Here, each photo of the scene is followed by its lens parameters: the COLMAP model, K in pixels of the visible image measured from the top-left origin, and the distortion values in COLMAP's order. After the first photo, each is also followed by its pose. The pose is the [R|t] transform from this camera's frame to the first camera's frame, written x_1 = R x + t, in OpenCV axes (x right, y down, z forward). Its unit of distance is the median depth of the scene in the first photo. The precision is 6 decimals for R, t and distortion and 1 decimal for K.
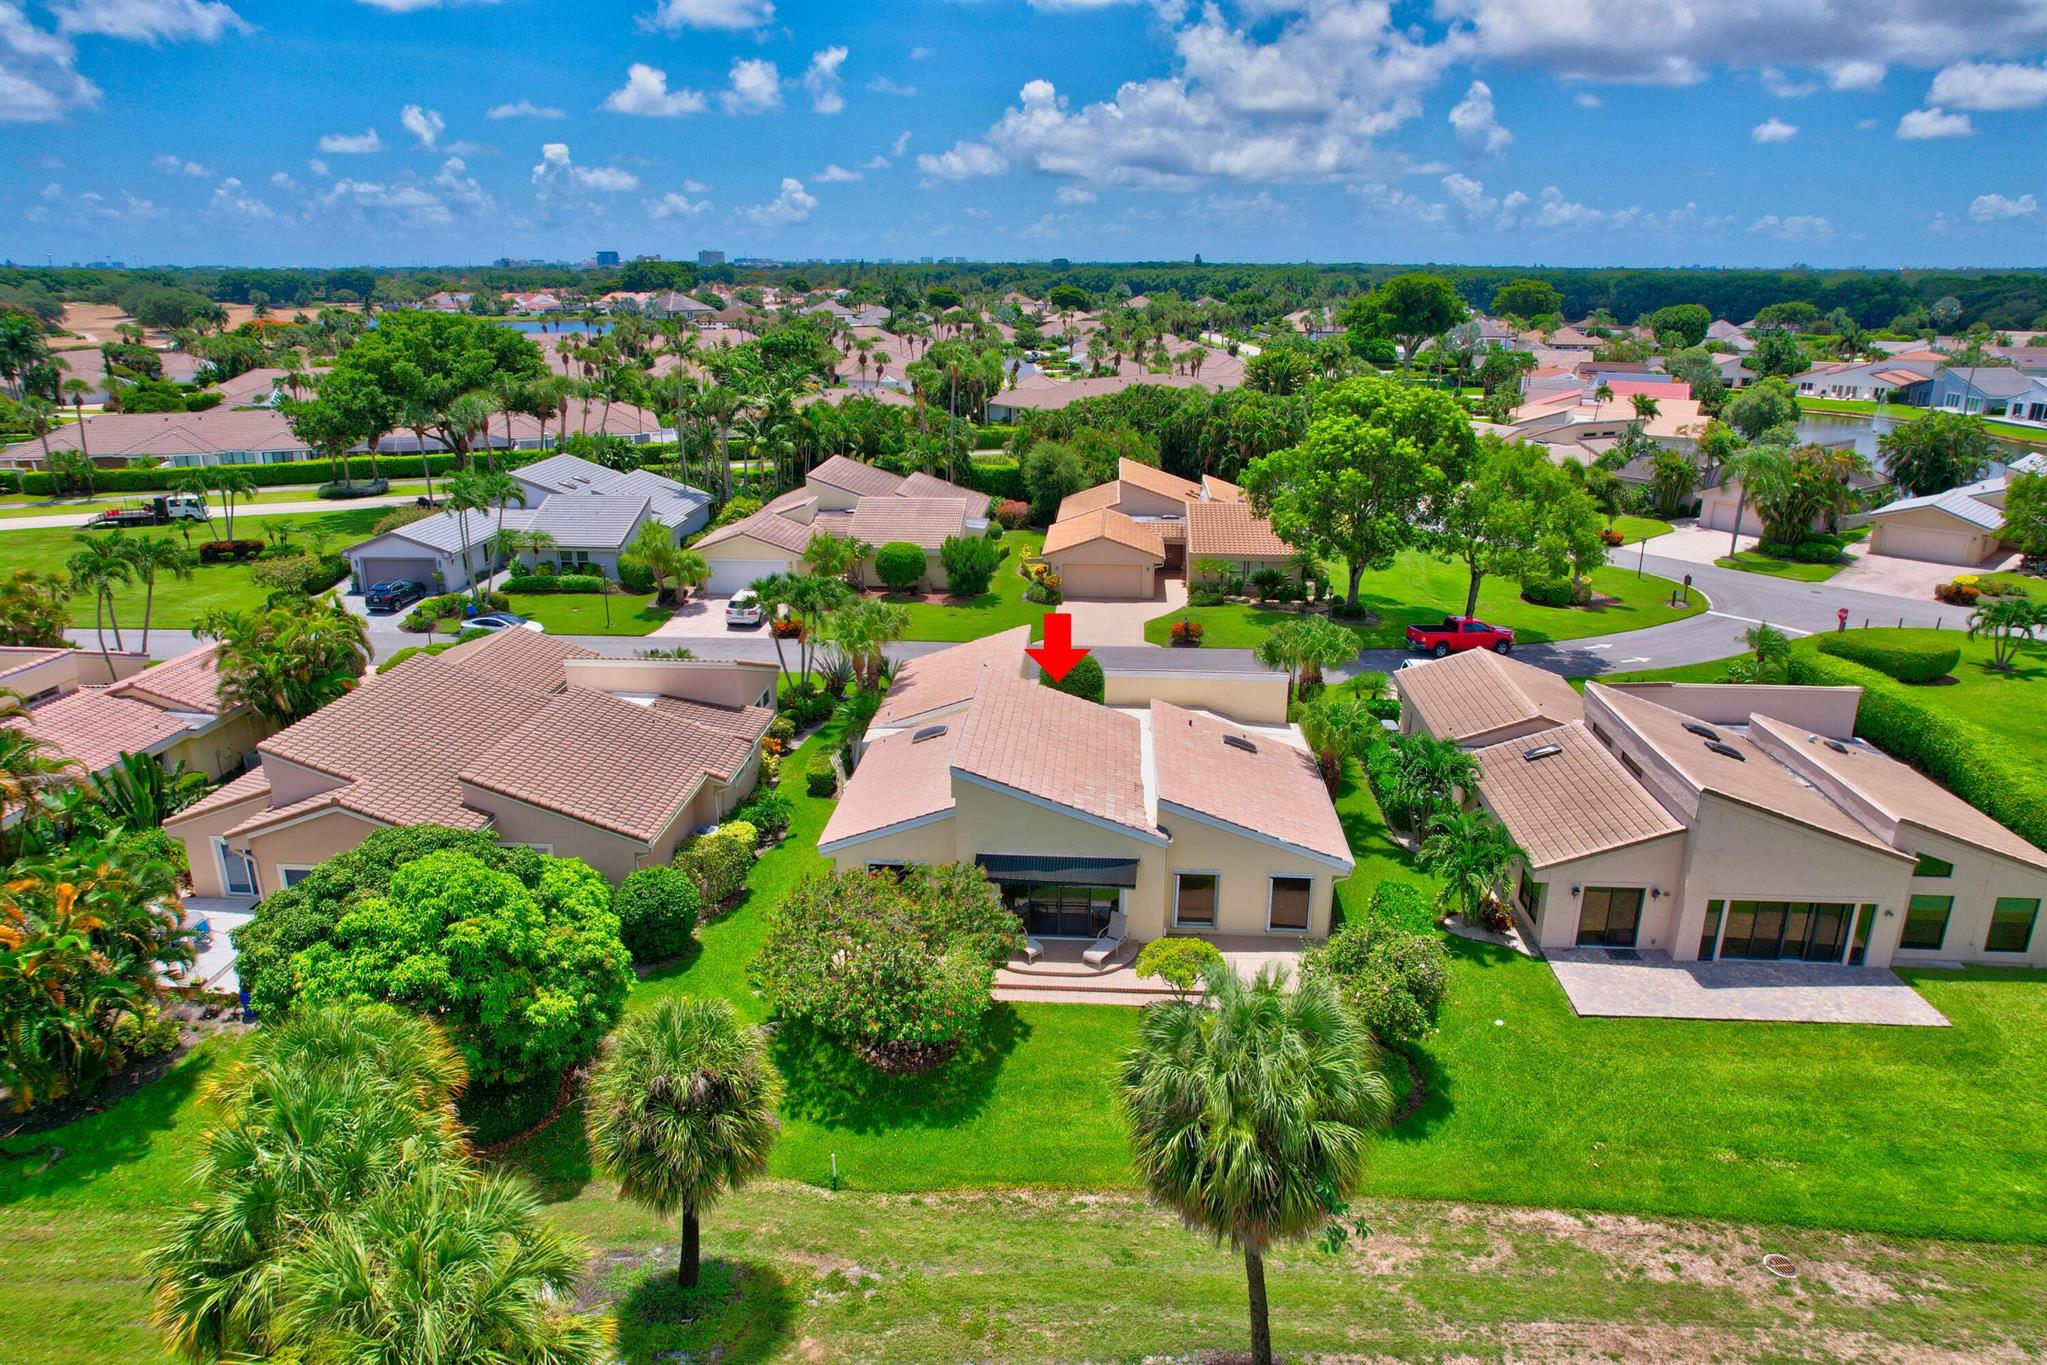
lens RADIAL K [[1321.4, 0, 1020.1], [0, 1321.4, 650.6], [0, 0, 1]] dist [-0.085284, 0.080727]
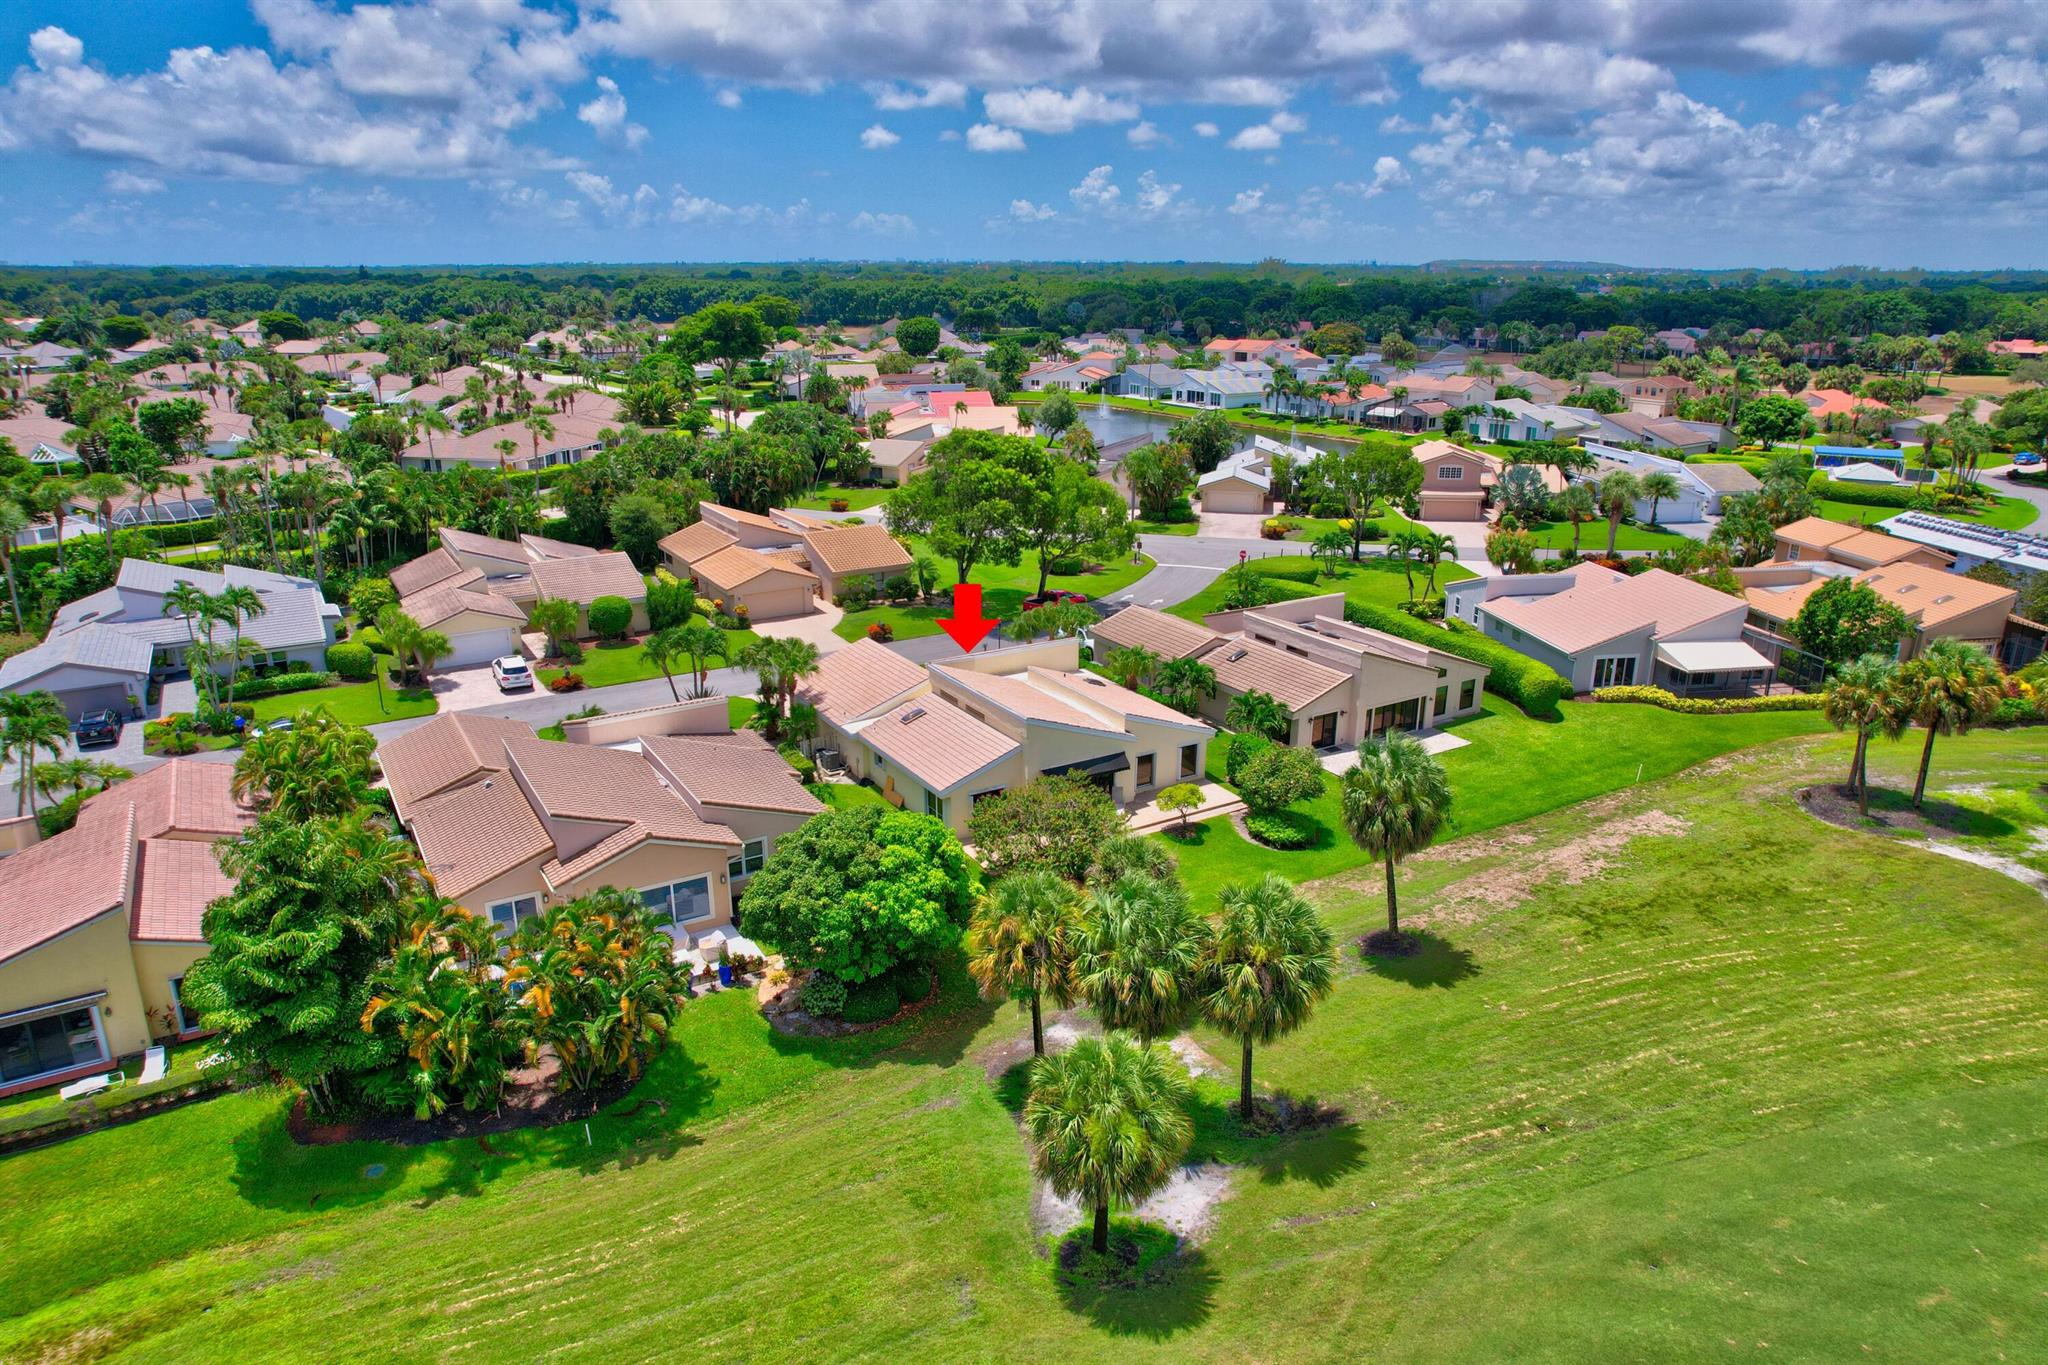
lens RADIAL K [[1303.4, 0, 1028.4], [0, 1303.4, 698.0], [0, 0, 1]] dist [-0.035535, 0.003029]
pose [[0.811919, -0.184520, 0.553842, -0.851616], [0.162859, 0.982660, 0.088639, -0.069188], [-0.560594, 0.018230, 0.827890, -0.280330]]
